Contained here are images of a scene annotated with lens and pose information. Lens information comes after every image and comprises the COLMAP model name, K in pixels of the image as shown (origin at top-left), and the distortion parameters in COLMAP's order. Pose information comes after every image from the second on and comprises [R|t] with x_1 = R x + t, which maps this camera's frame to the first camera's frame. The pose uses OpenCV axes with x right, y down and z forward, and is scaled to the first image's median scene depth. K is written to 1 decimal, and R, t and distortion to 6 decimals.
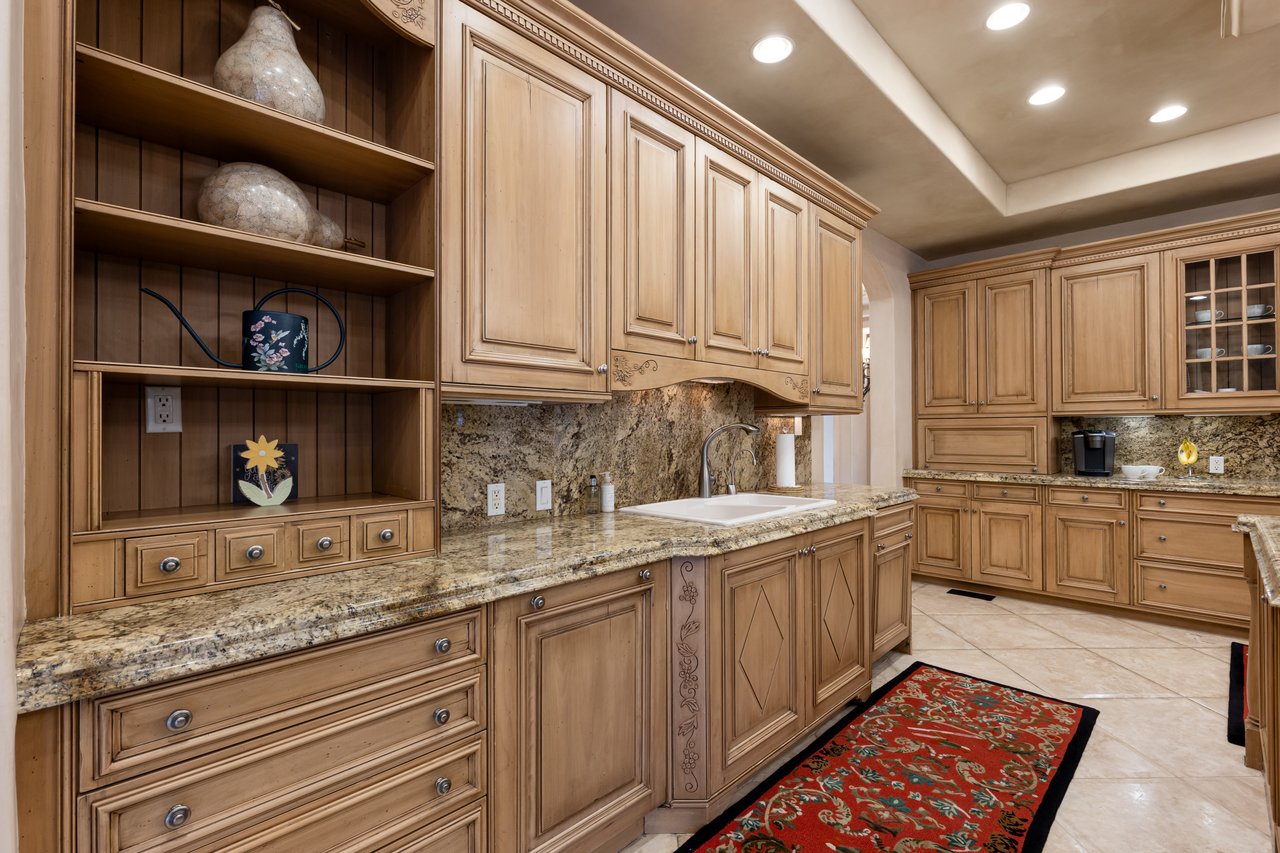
lens RADIAL K [[573.6, 0, 647.1], [0, 573.6, 428.5], [0, 0, 1]] dist [-0.003488, -0.000649]
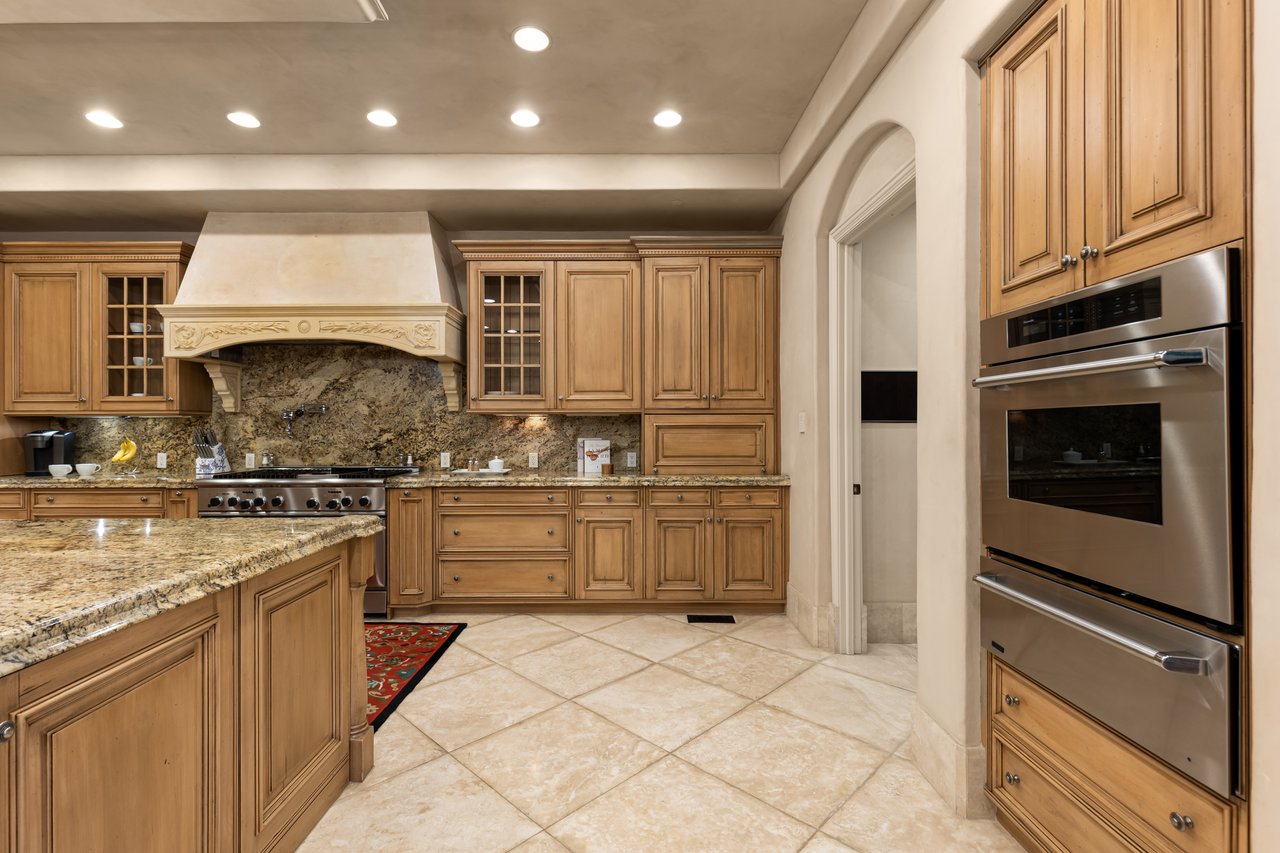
lens RADIAL K [[580.9, 0, 638.7], [0, 580.9, 428.3], [0, 0, 1]] dist [0.000532, -0.000637]
pose [[0.703164, -0.000009, 0.711027, 1.514889], [-0.001535, 0.999998, 0.001530, -0.007036], [-0.711026, -0.002168, 0.703163, -0.878665]]
